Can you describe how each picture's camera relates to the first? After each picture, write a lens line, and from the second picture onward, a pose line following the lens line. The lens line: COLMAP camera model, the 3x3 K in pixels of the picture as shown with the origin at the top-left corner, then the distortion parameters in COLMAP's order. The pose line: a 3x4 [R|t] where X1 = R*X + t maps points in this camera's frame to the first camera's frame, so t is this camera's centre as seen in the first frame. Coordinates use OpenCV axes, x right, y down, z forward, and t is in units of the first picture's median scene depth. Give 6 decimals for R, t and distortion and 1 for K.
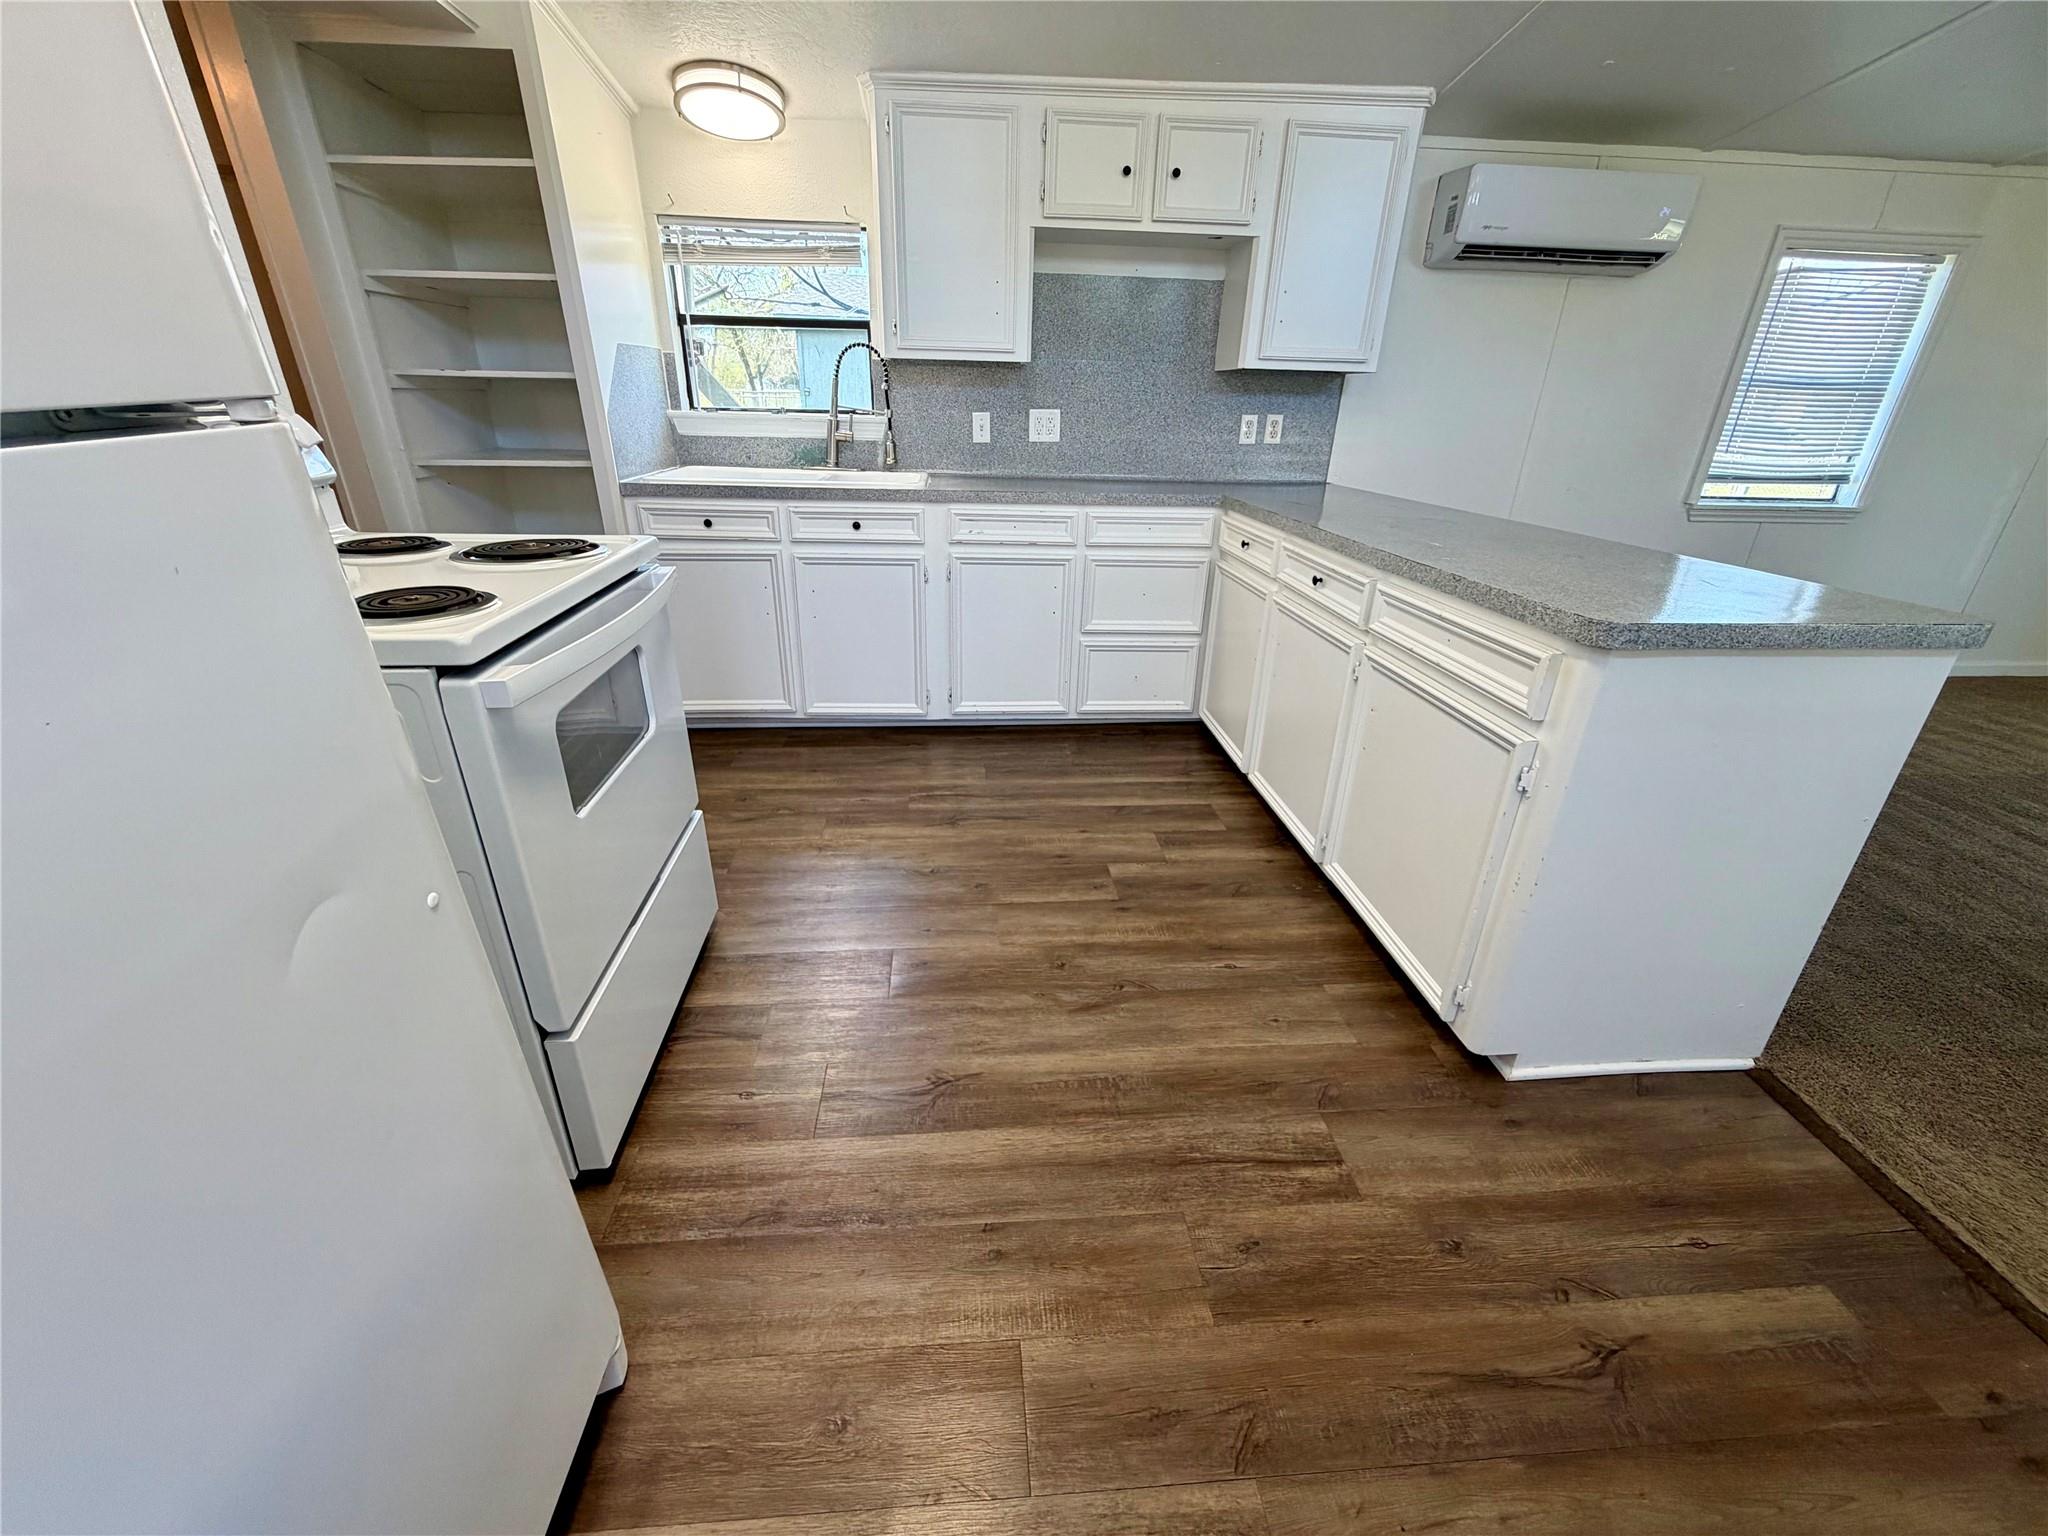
lens RADIAL K [[824.6, 0, 1020.9], [0, 824.6, 765.1], [0, 0, 1]] dist [0.002248, 0.000171]
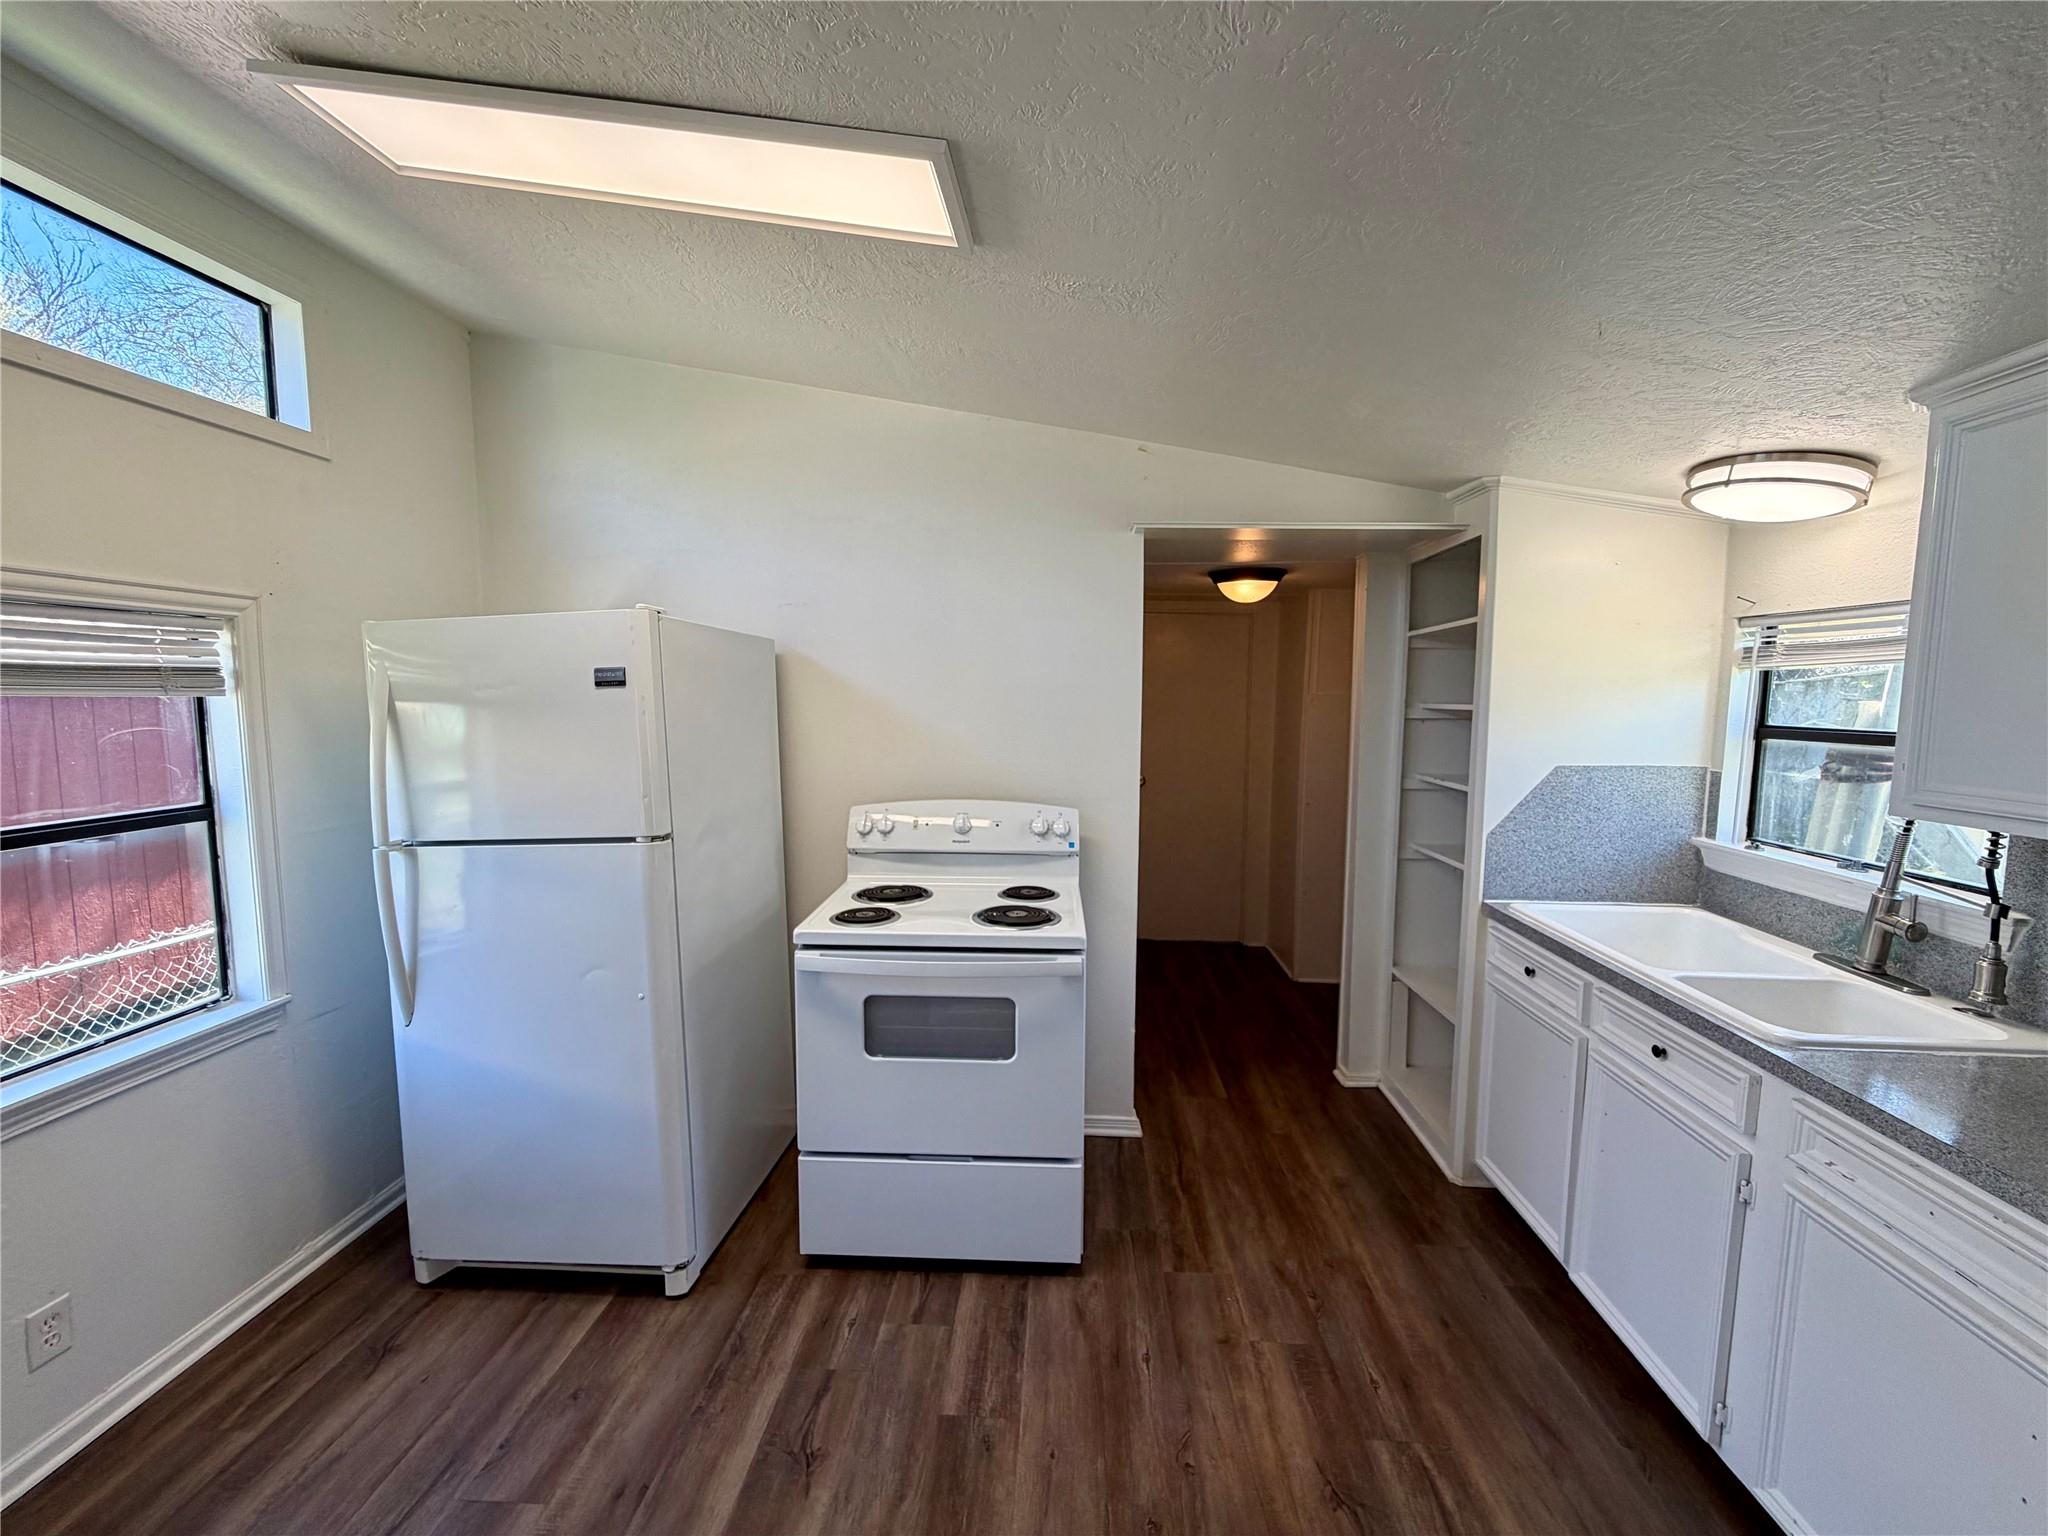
lens RADIAL K [[824.6, 0, 1020.9], [0, 824.6, 765.1], [0, 0, 1]] dist [0.002248, 0.000171]
pose [[-0.133378, 0.065929, -0.988870, 0.431749], [-0.417306, 0.901284, 0.116376, -0.328074], [0.898925, 0.428183, -0.092698, 0.490881]]
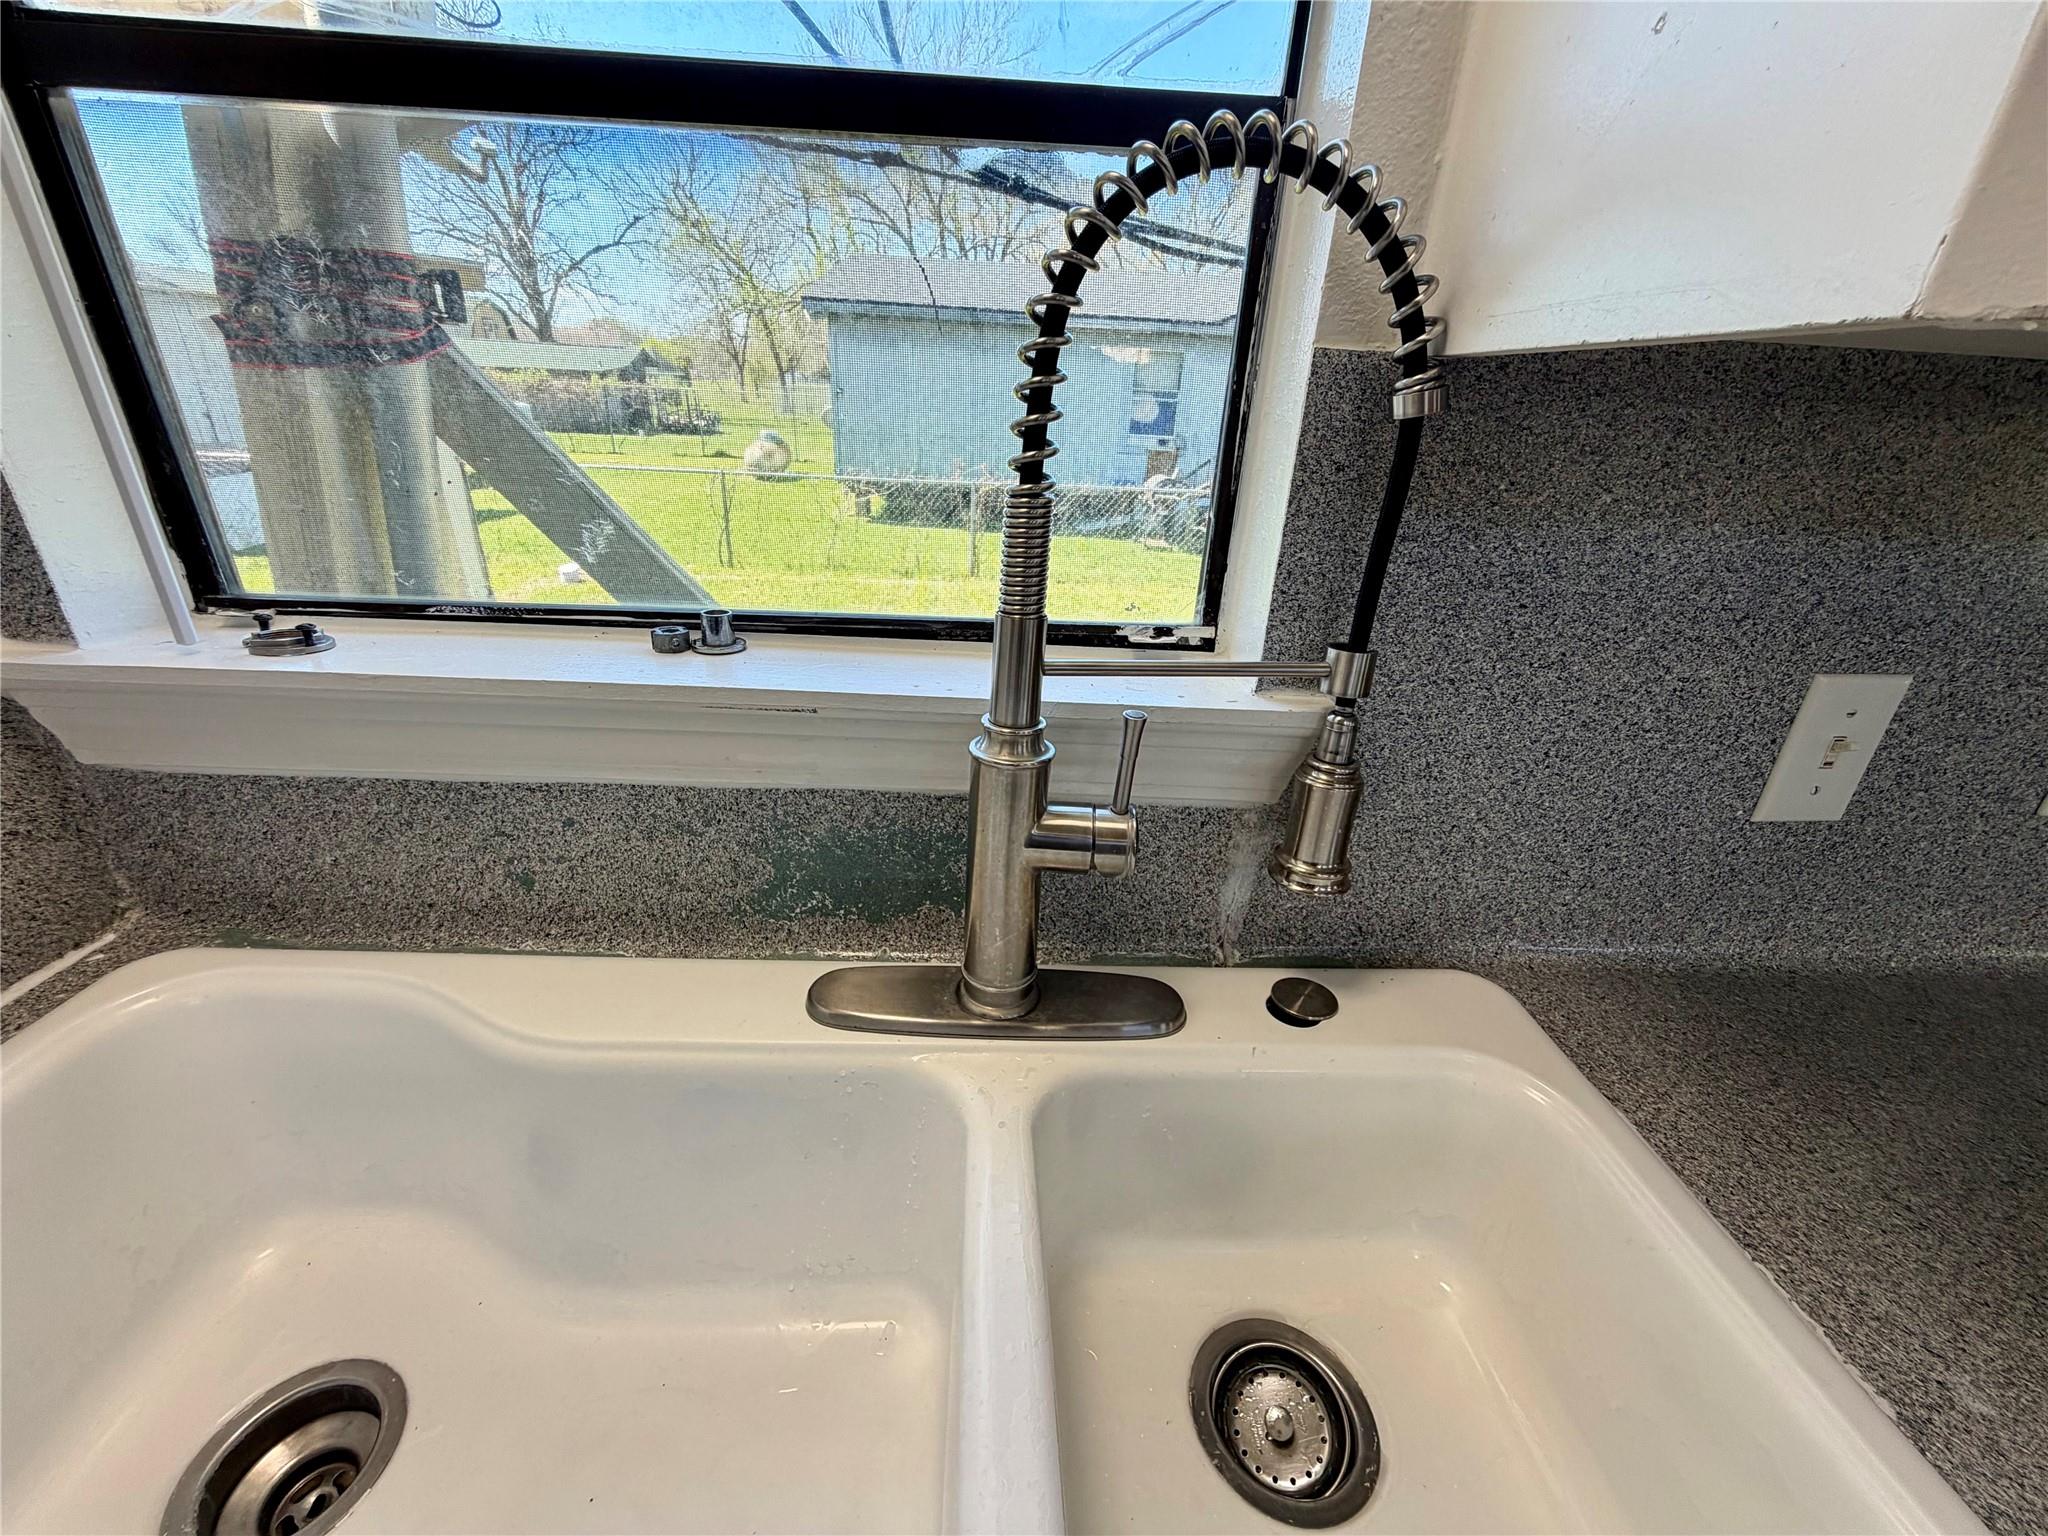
lens RADIAL K [[824.6, 0, 1020.9], [0, 824.6, 765.1], [0, 0, 1]] dist [0.002248, 0.000171]
pose [[0.999101, 0.033573, -0.025888, -0.231676], [-0.033513, 0.999434, 0.002760, -0.430462], [0.025966, -0.001890, 0.999661, 0.879331]]
